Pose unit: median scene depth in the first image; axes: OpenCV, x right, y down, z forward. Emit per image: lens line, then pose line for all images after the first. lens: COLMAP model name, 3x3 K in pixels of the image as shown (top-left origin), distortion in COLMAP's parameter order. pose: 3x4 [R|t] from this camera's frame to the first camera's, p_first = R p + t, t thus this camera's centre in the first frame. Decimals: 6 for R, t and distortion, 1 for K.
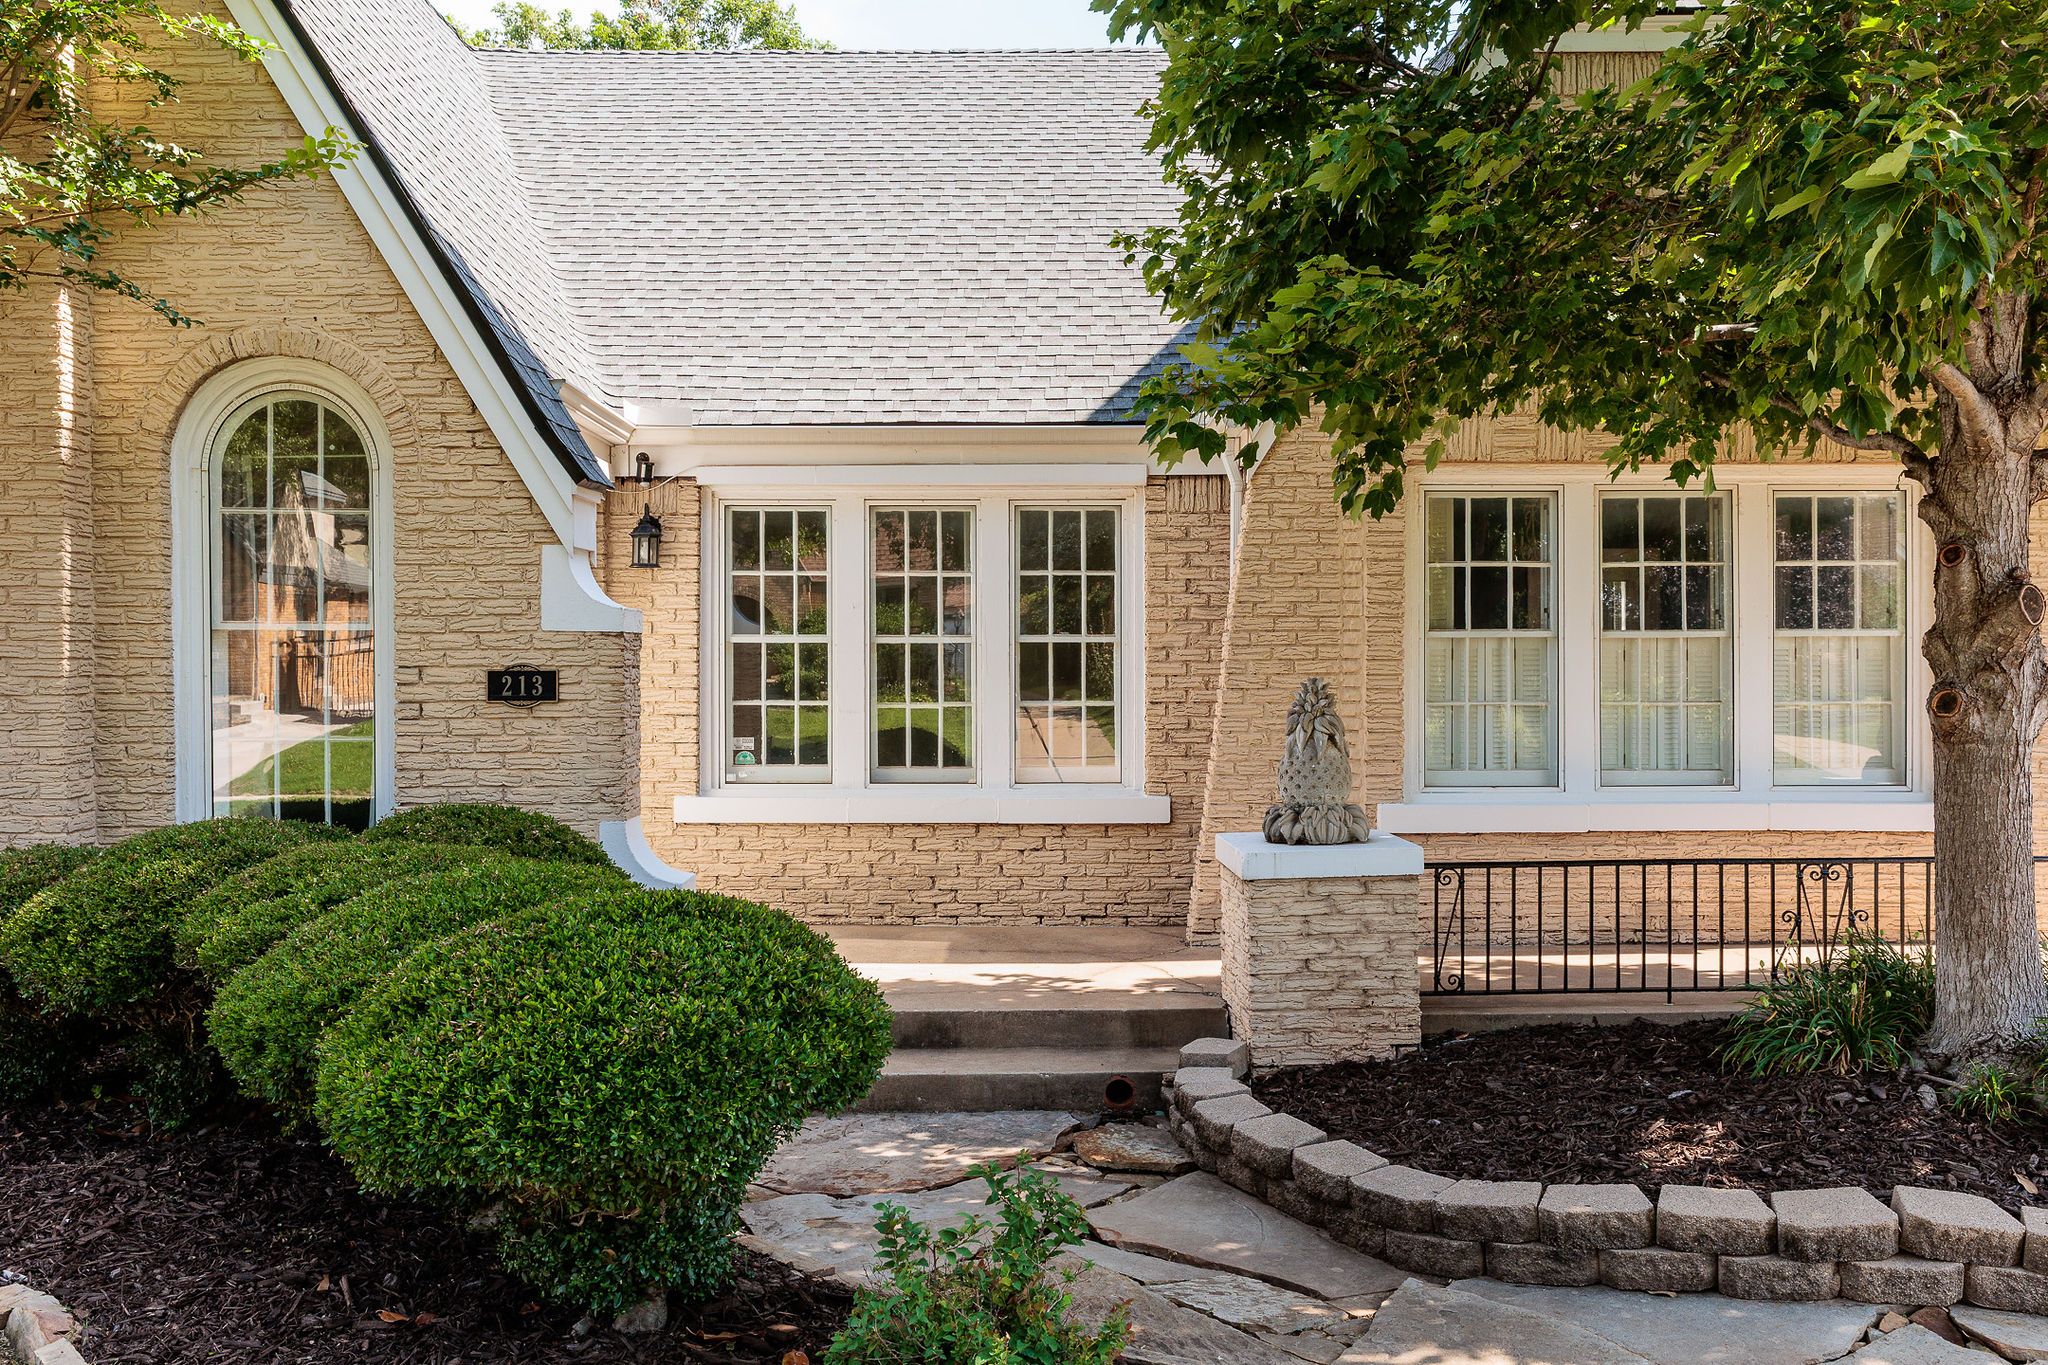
lens RADIAL K [[1824.6, 0, 1024.0], [0, 1824.6, 682.5], [0, 0, 1]] dist [0.004009, 0.003354]
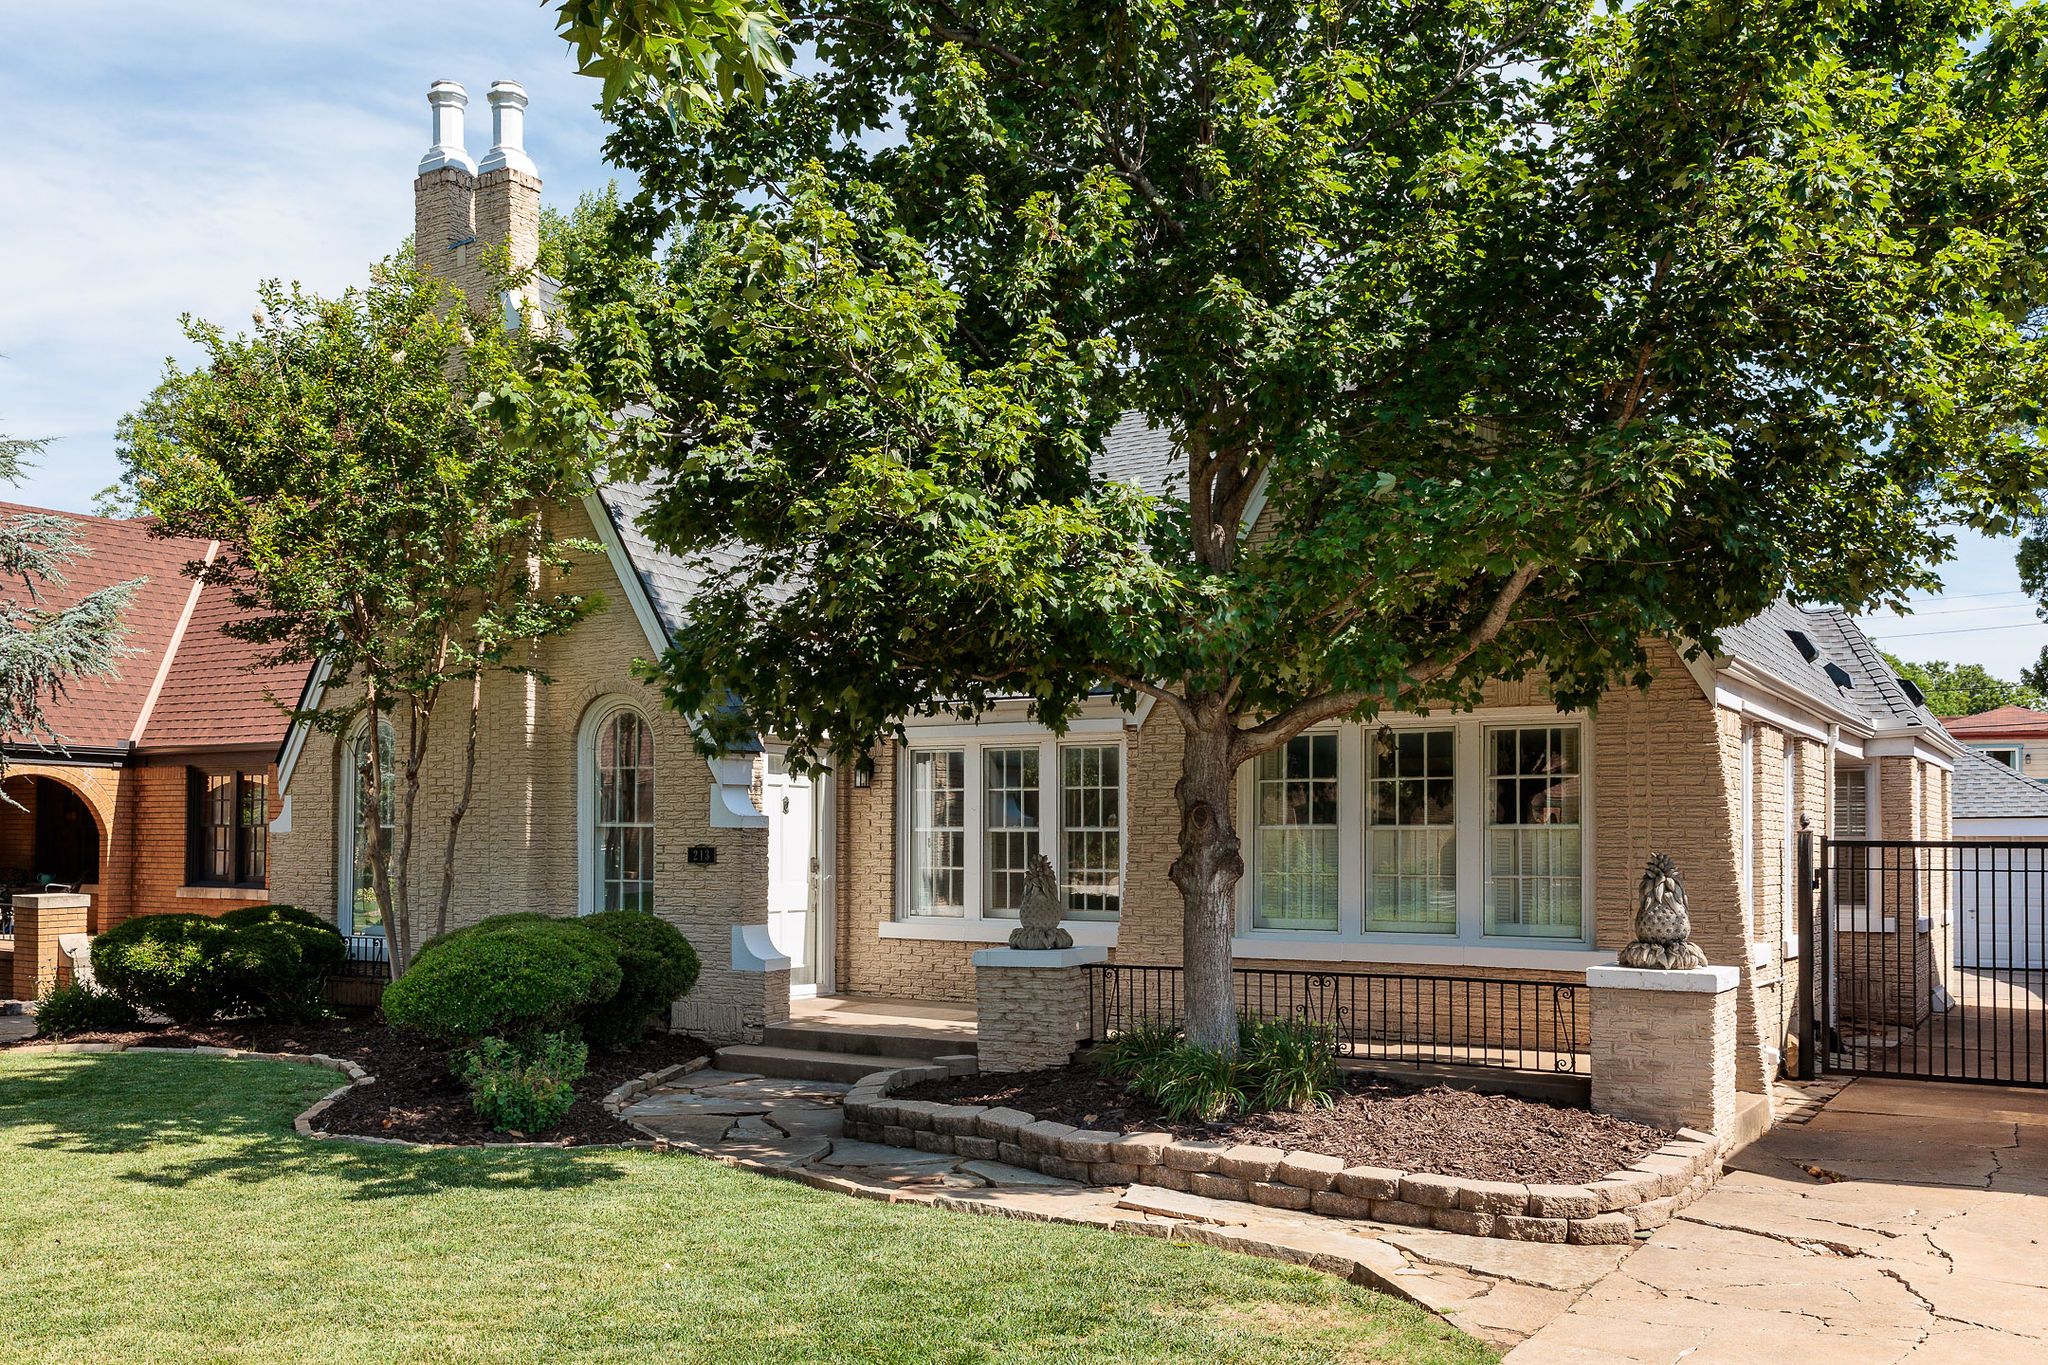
lens RADIAL K [[1796.3, 0, 974.1], [0, 1796.3, 802.4], [0, 0, 1]] dist [-0.010126, -0.001746]
pose [[0.838438, -0.006881, -0.544954, 1.026460], [-0.009616, 0.999578, -0.027415, -0.004983], [0.544912, 0.028226, 0.838018, -0.464344]]
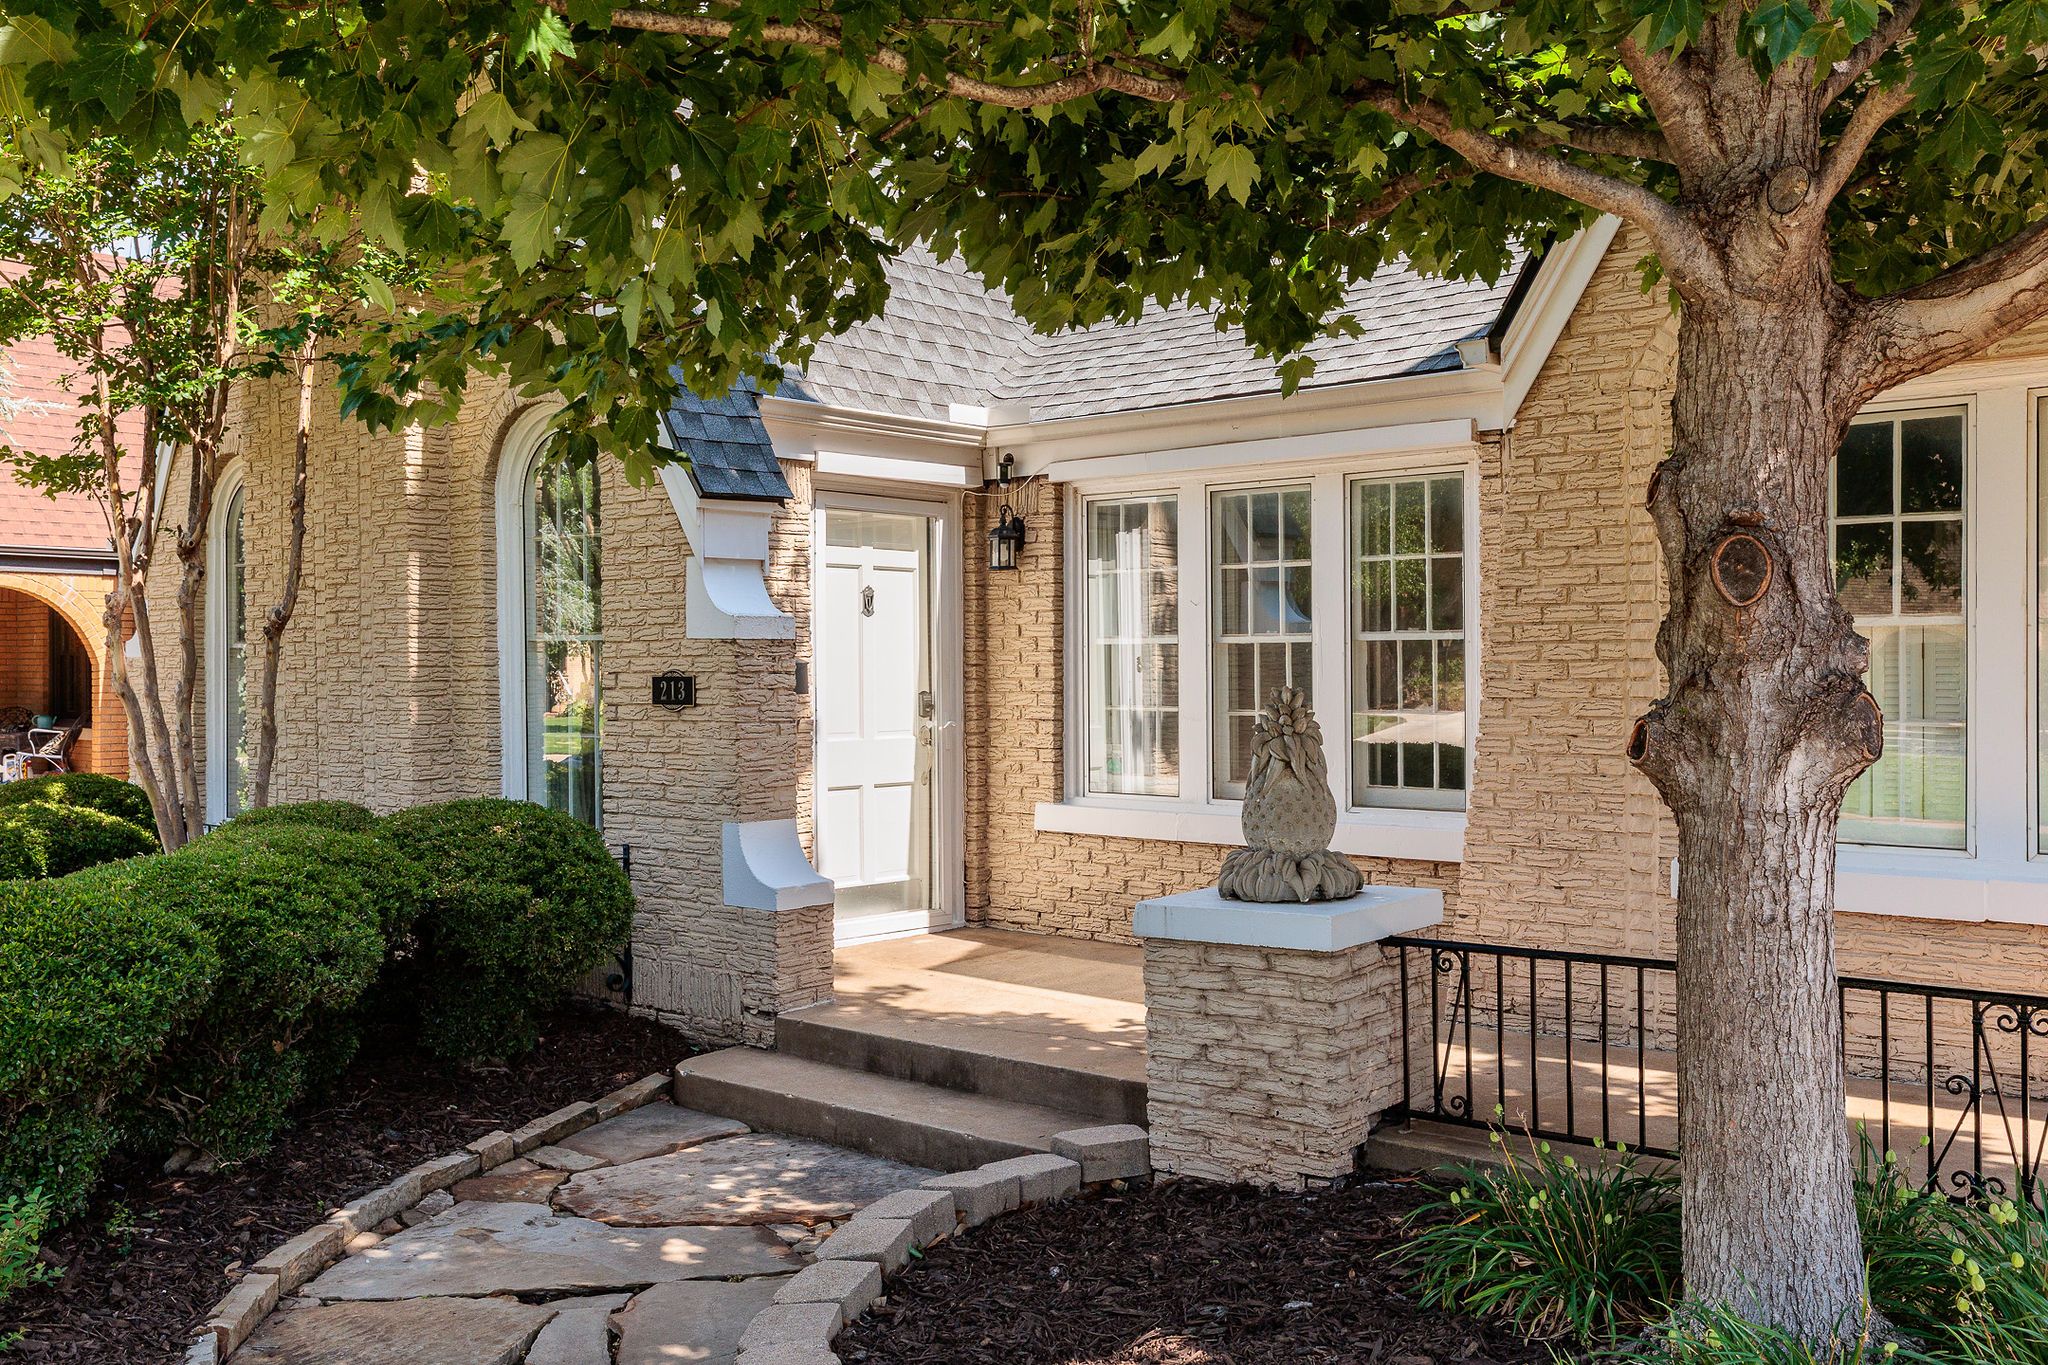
lens RADIAL K [[1843.8, 0, 1024.0], [0, 1843.8, 682.5], [0, 0, 1]] dist [0.008852, -0.001386]
pose [[0.747279, 0.003718, -0.664500, 0.590685], [-0.001460, 0.999991, 0.003953, -0.007567], [0.664508, -0.001984, 0.747278, 0.332919]]
